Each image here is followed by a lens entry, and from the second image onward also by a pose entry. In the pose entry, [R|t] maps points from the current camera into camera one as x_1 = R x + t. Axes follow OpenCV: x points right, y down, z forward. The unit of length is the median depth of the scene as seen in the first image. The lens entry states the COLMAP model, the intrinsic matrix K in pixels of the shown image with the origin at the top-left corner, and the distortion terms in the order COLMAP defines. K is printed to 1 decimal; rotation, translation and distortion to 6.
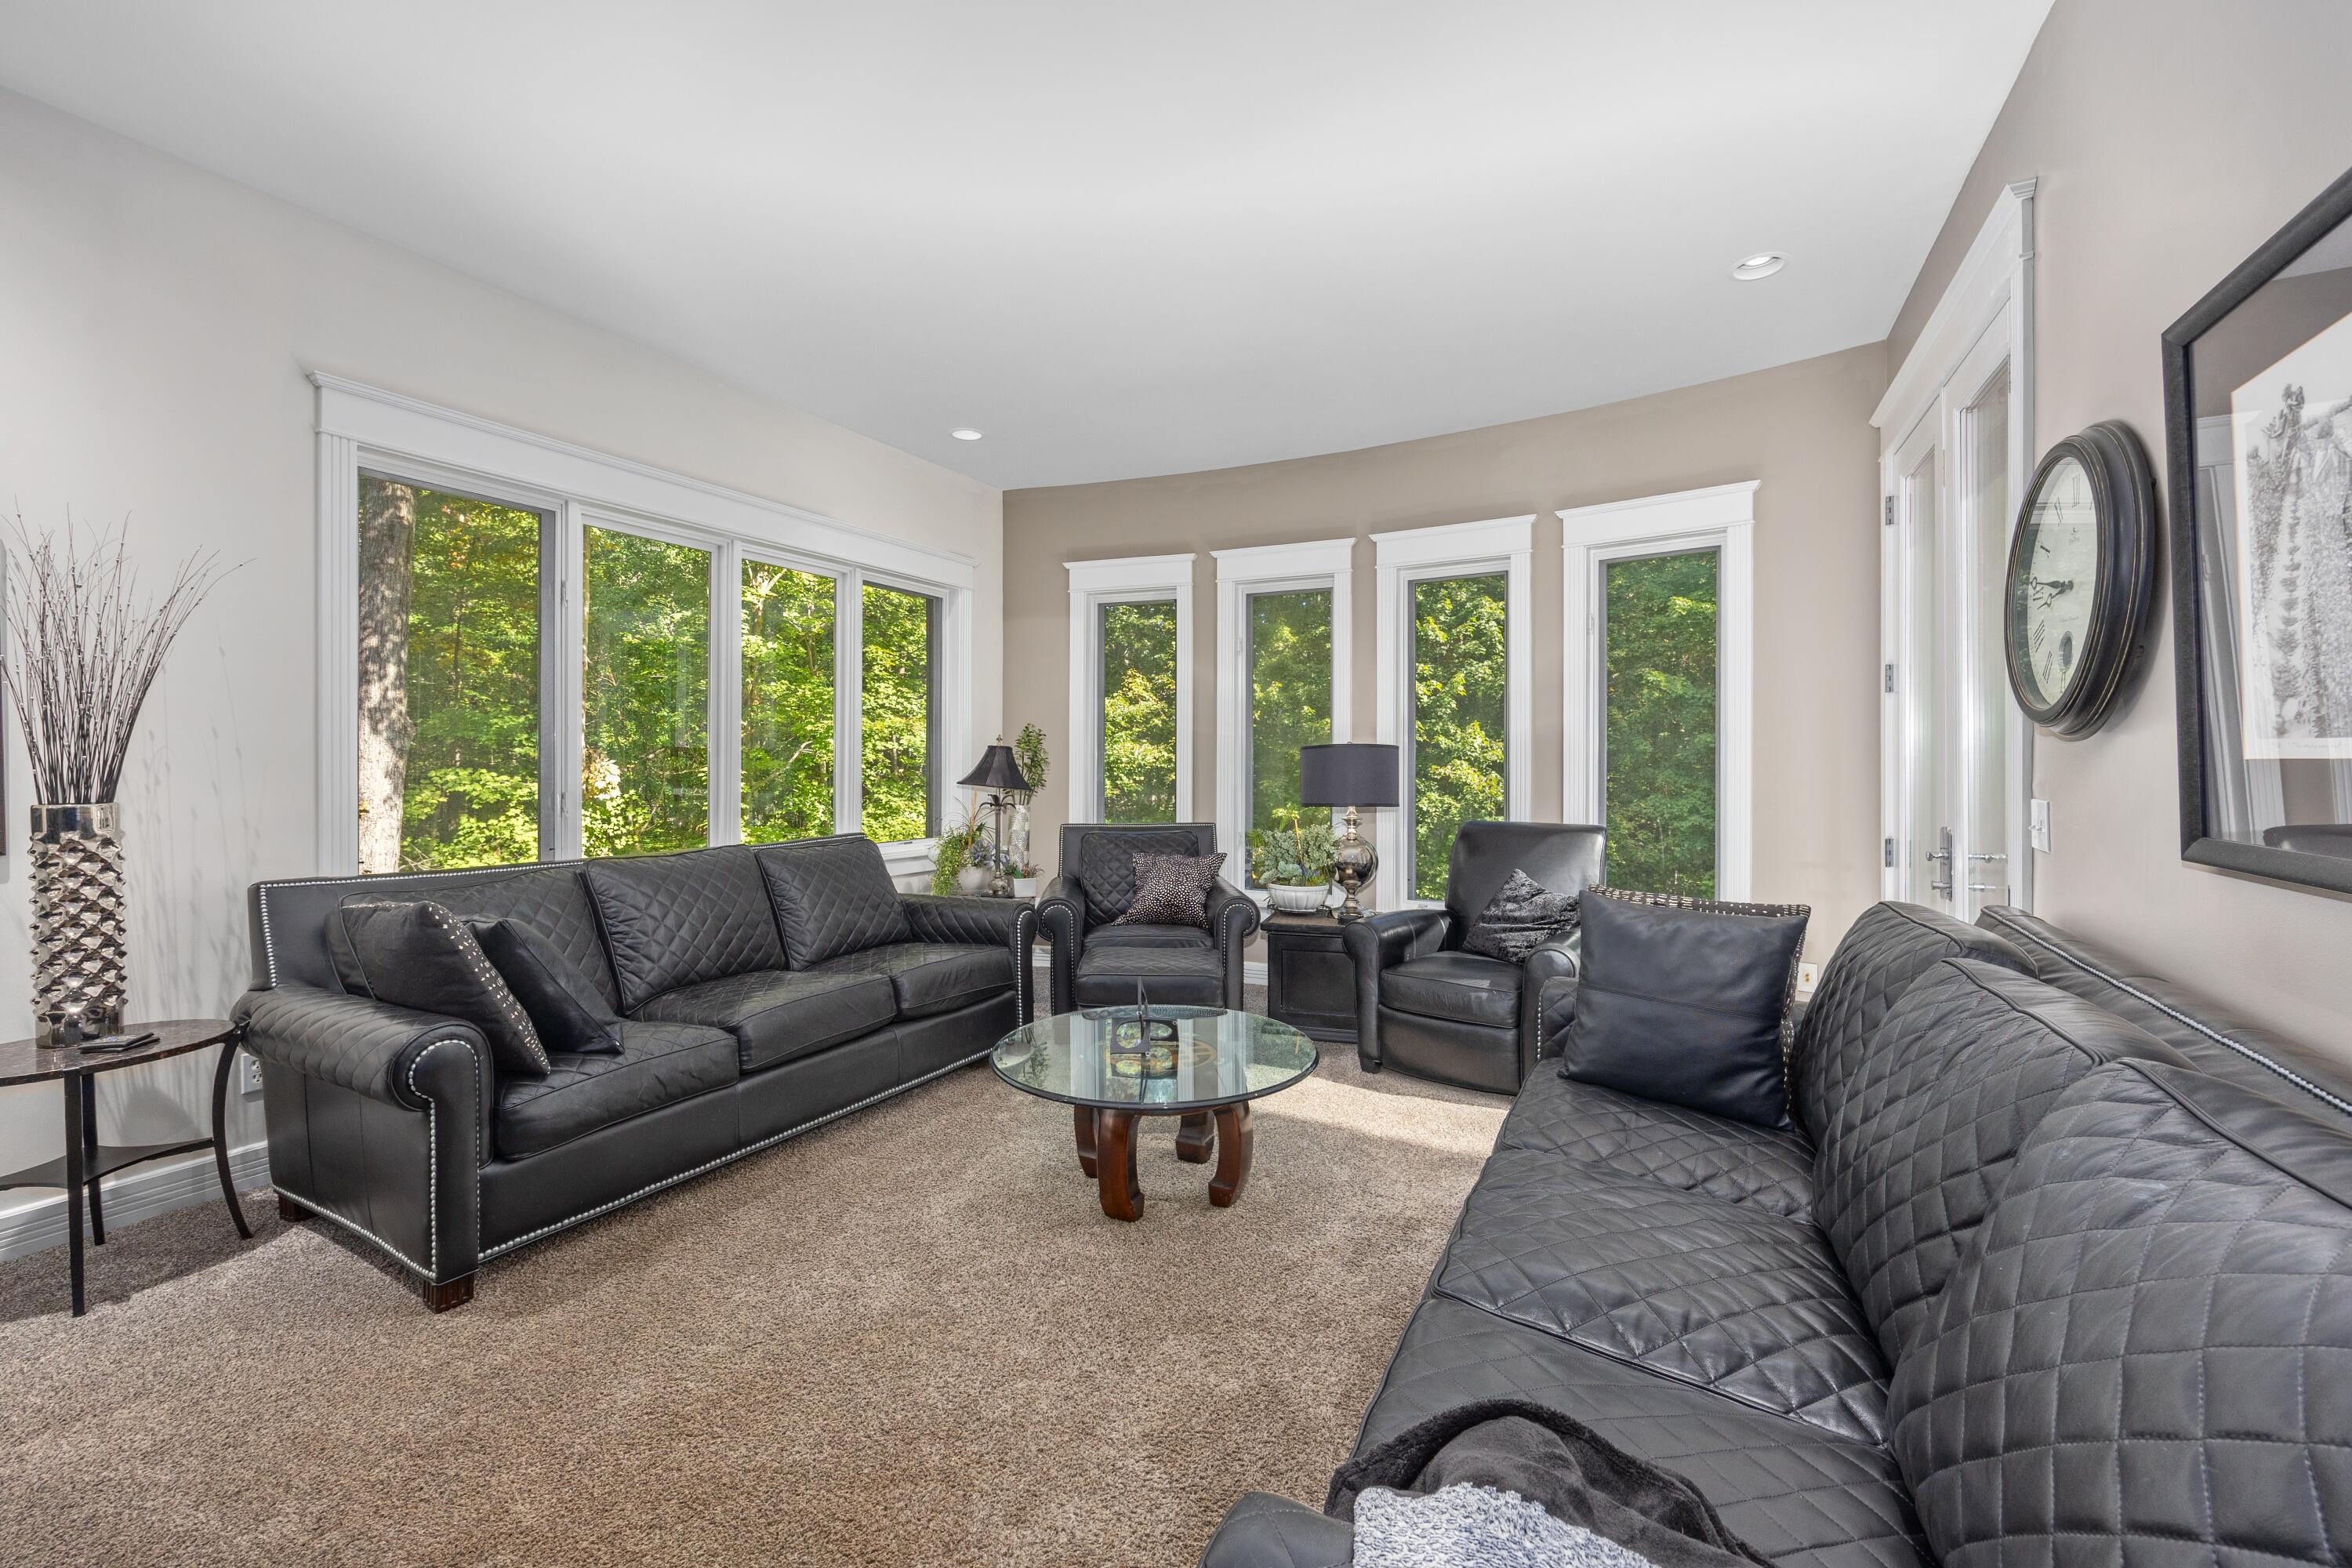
lens RADIAL K [[938.6, 0, 1170.2], [0, 938.6, 760.1], [0, 0, 1]] dist [-0.010474, 0.001586]
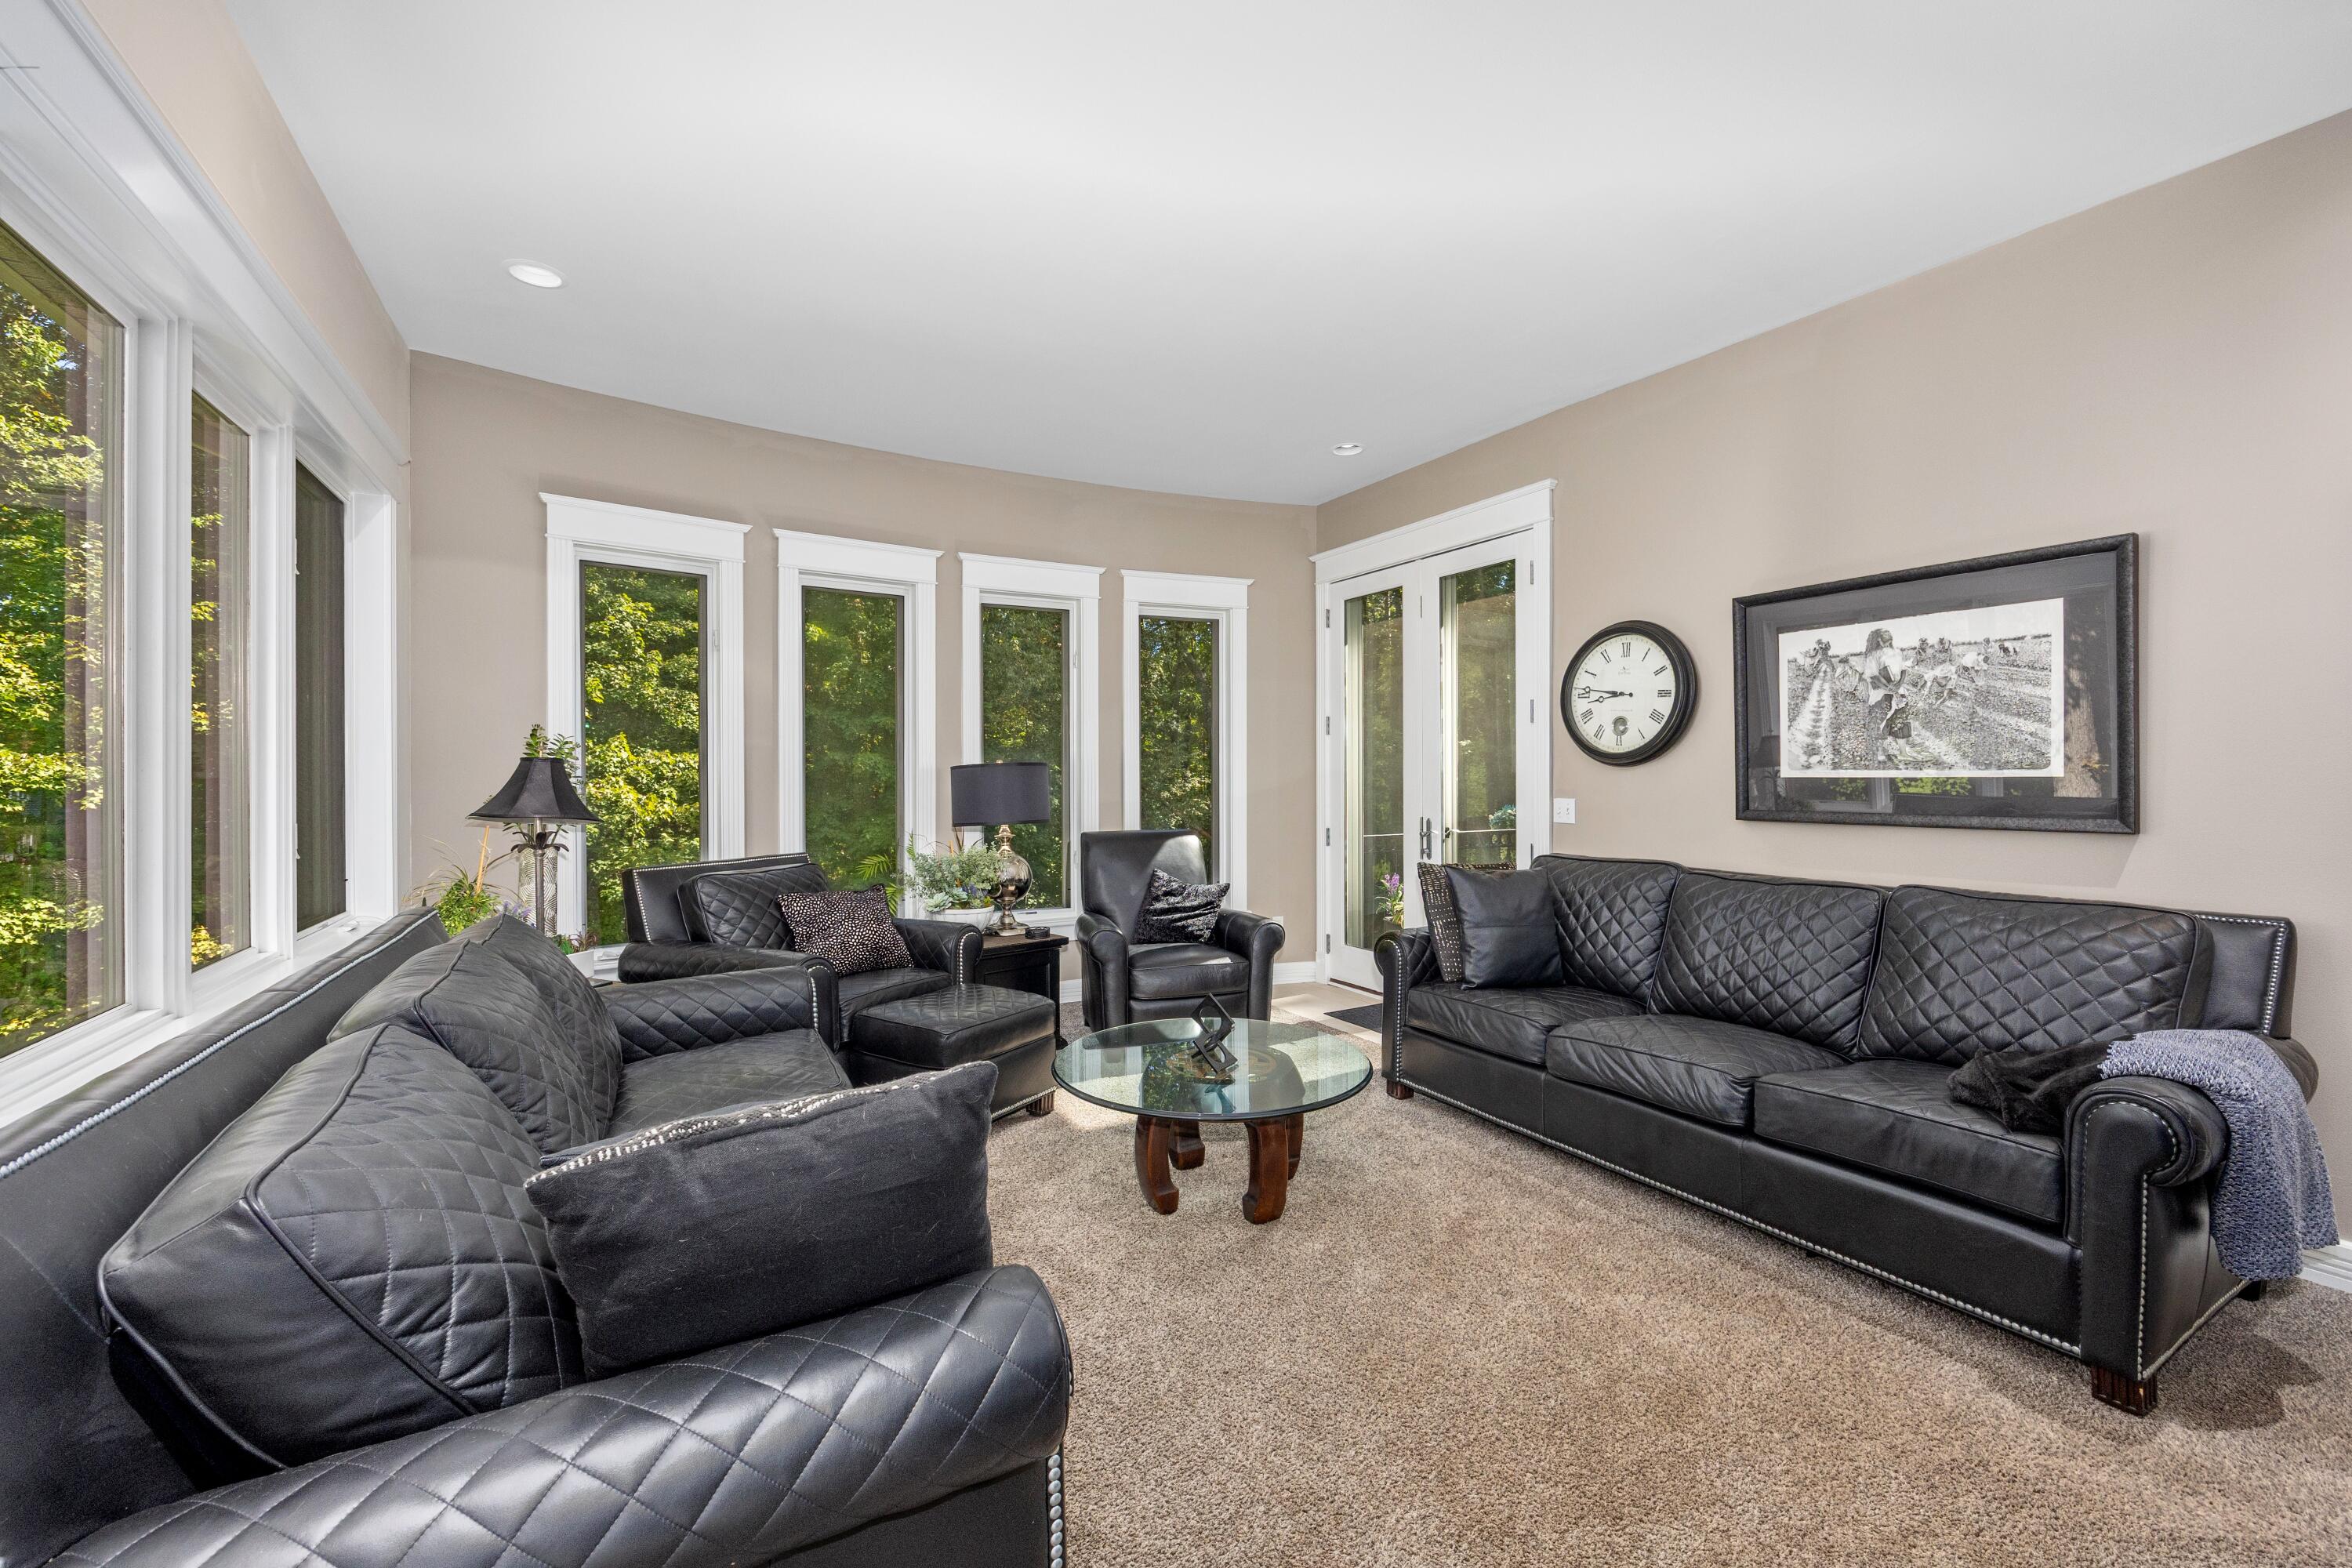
lens RADIAL K [[938.6, 0, 1169.7], [0, 938.6, 781.9], [0, 0, 1]] dist [-0.010474, 0.001586]
pose [[0.528713, -0.006609, 0.848775, -0.505342], [0.001531, 0.999975, 0.006833, -0.002355], [-0.848799, -0.002313, 0.528710, 0.277519]]
